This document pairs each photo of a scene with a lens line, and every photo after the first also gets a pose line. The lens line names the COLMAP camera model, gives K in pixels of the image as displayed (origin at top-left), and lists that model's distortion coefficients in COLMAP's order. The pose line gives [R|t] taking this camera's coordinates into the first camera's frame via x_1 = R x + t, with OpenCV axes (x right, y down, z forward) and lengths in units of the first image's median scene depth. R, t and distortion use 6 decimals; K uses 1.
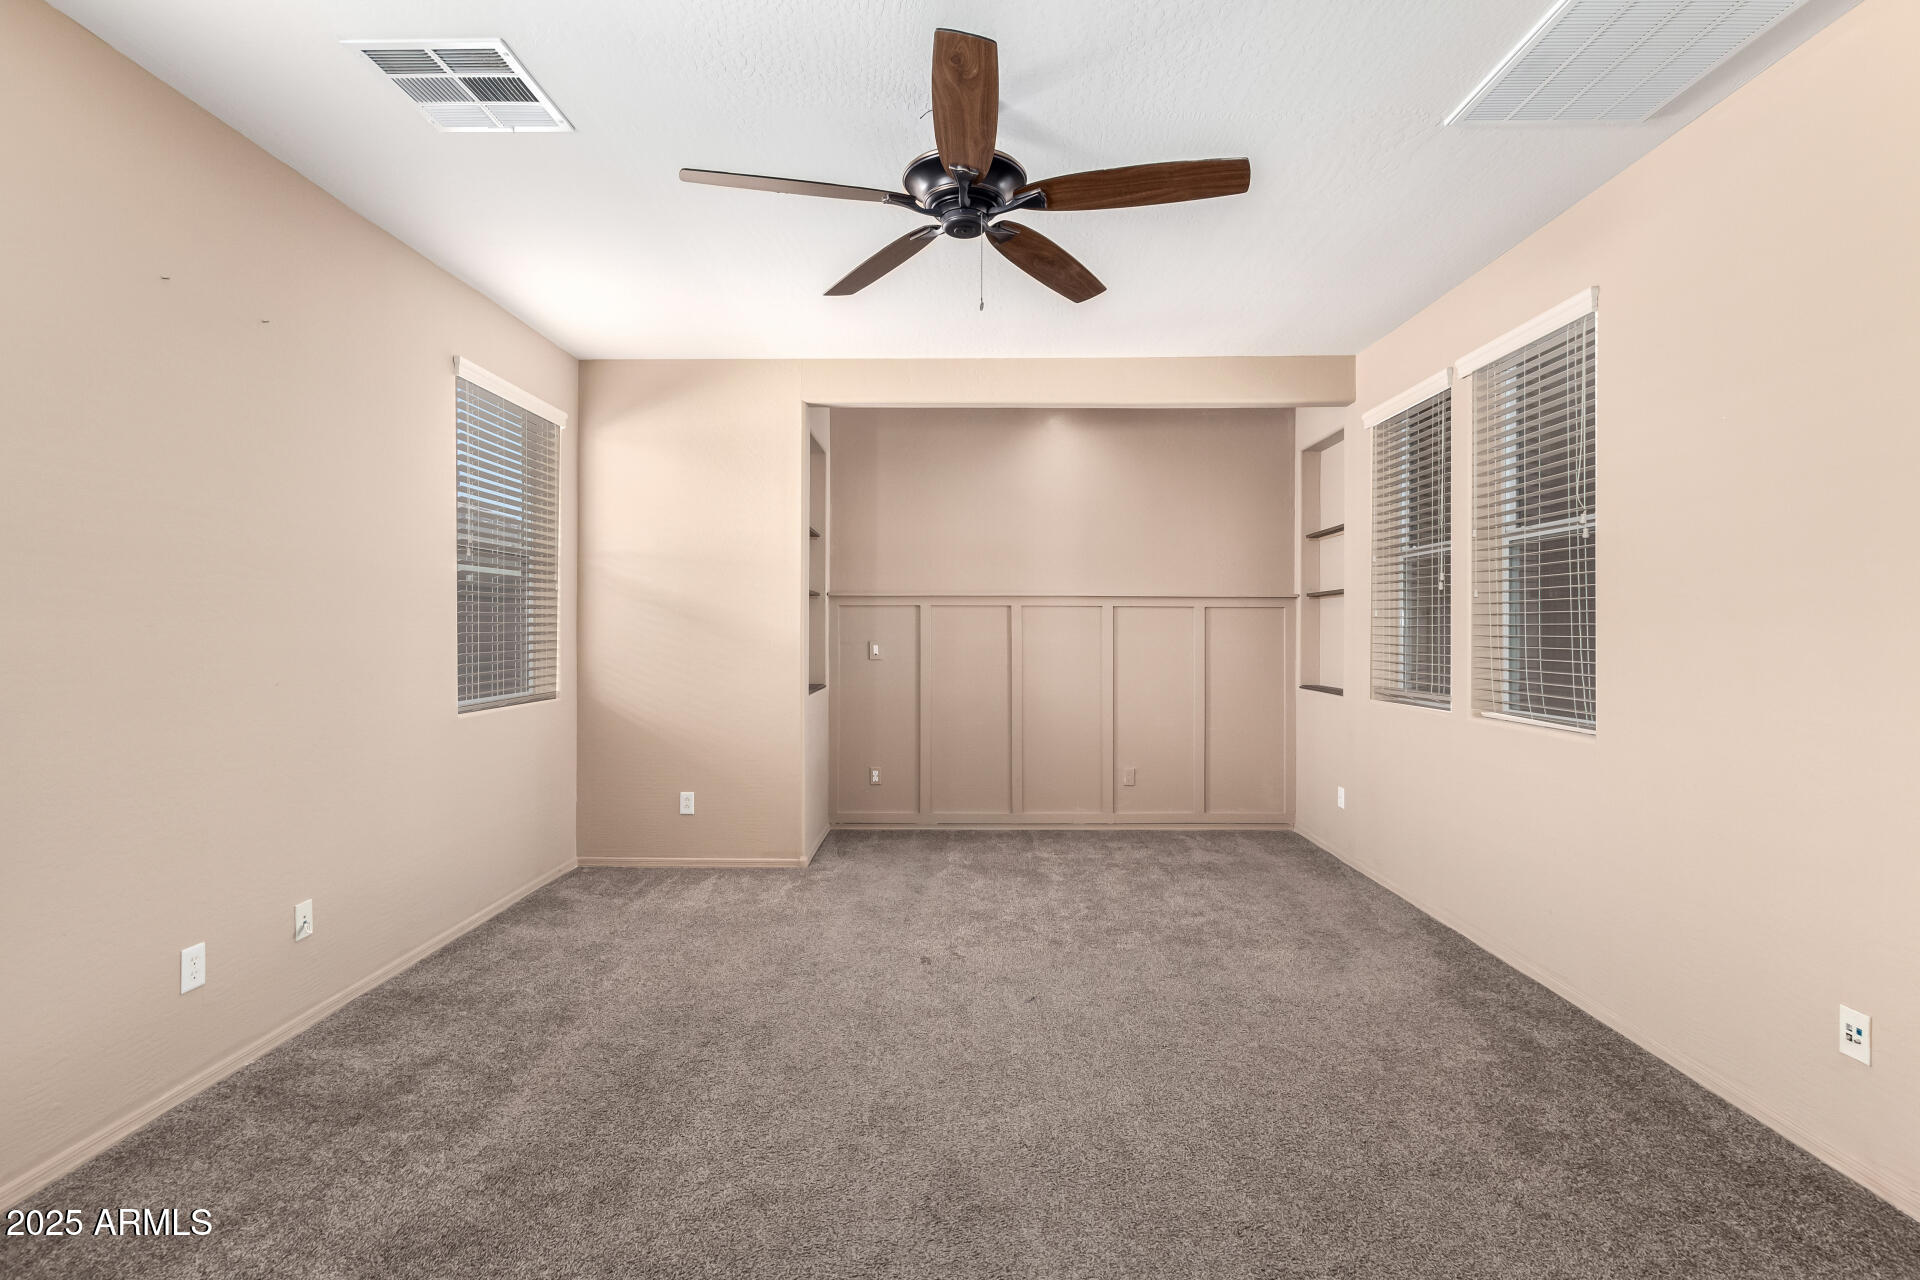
lens RADIAL K [[884.0, 0, 961.7], [0, 884.0, 636.3], [0, 0, 1]] dist [0.003453, -0.002640]
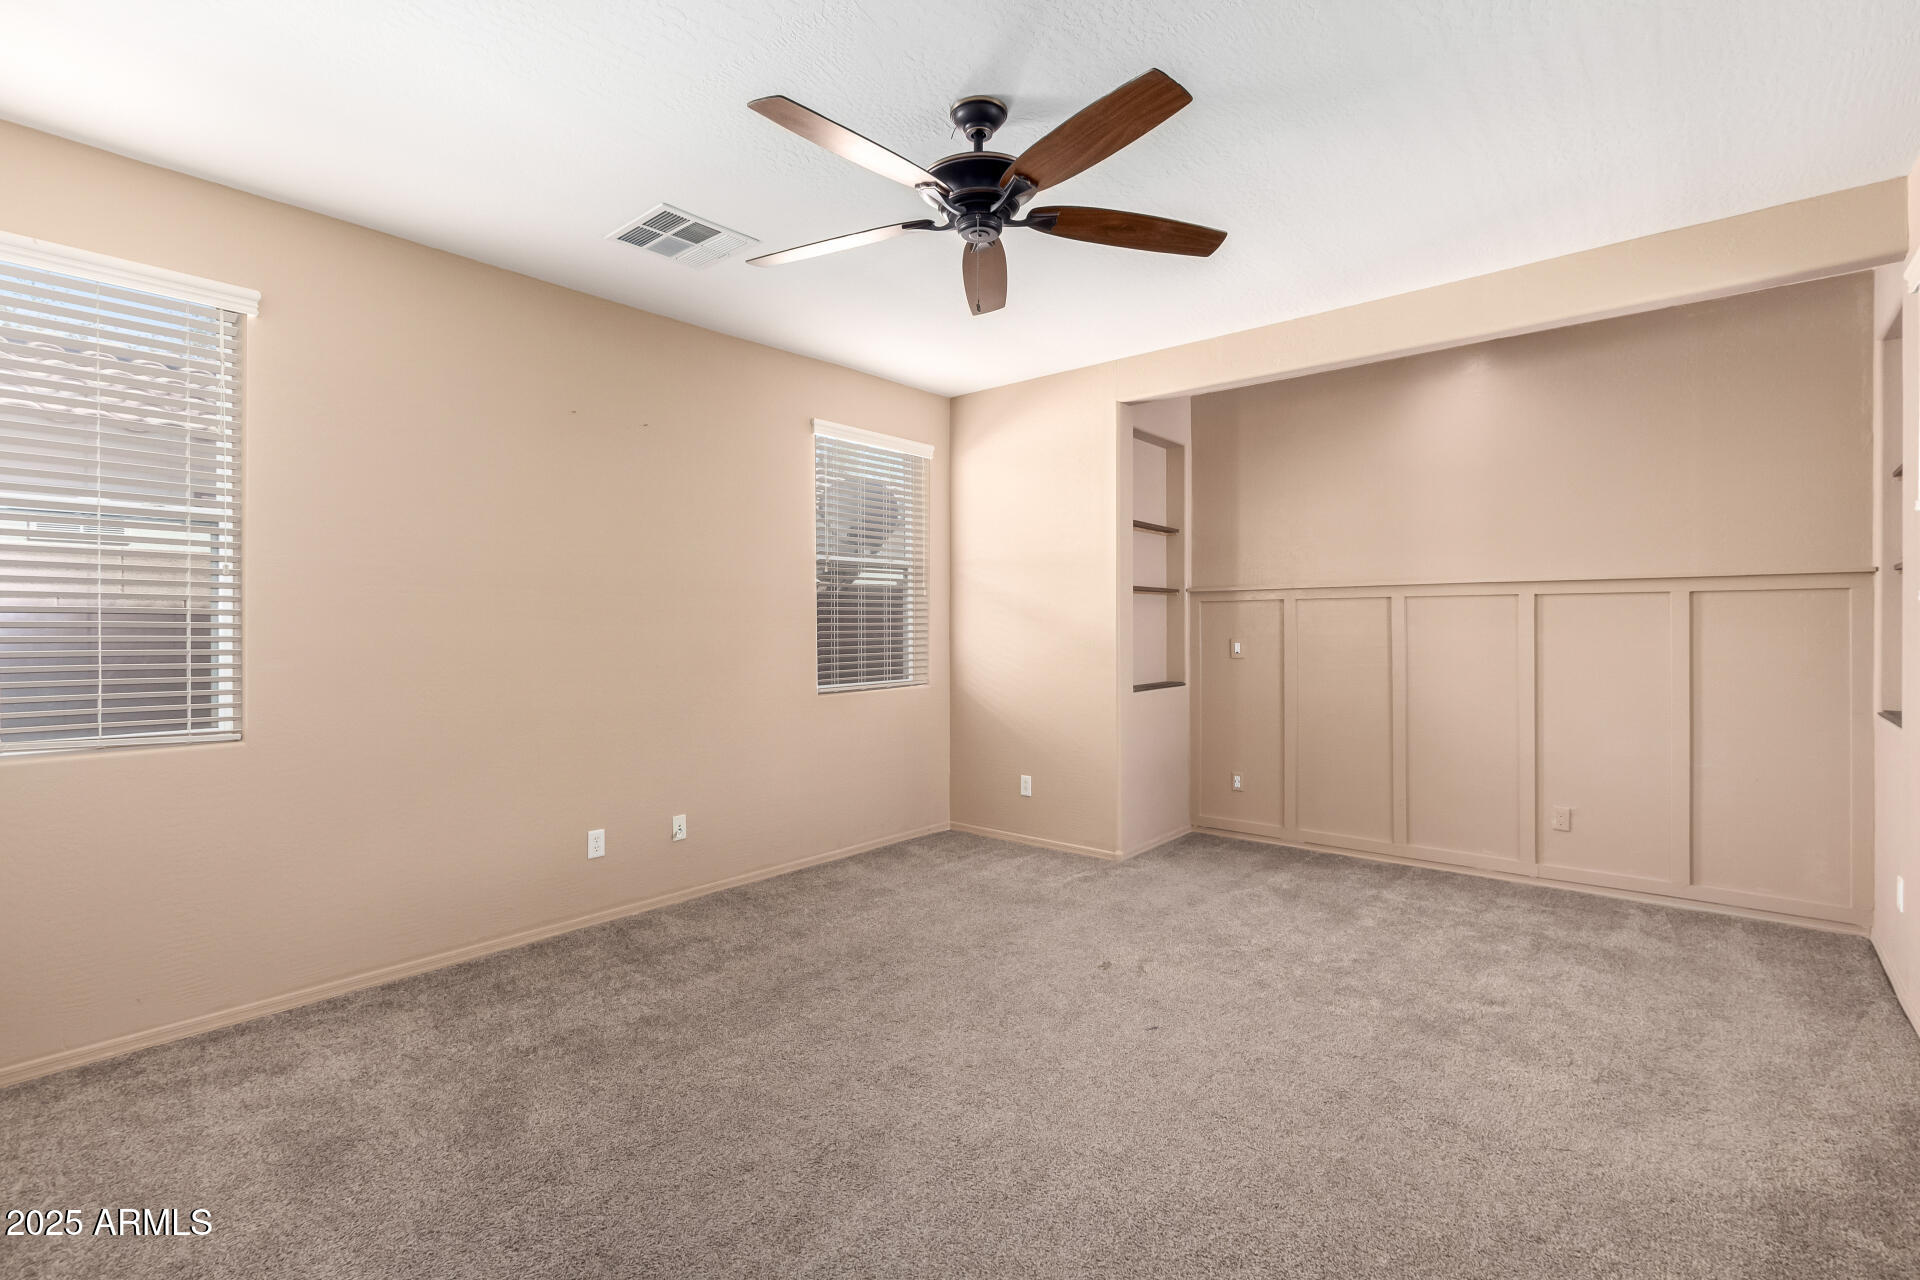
lens RADIAL K [[884.0, 0, 959.9], [0, 884.0, 635.8], [0, 0, 1]] dist [0.003453, -0.002640]
pose [[0.767250, 0.001964, -0.641345, 0.420457], [0.000681, 0.999992, 0.003876, -0.001838], [0.641348, -0.003411, 0.767243, 0.134757]]
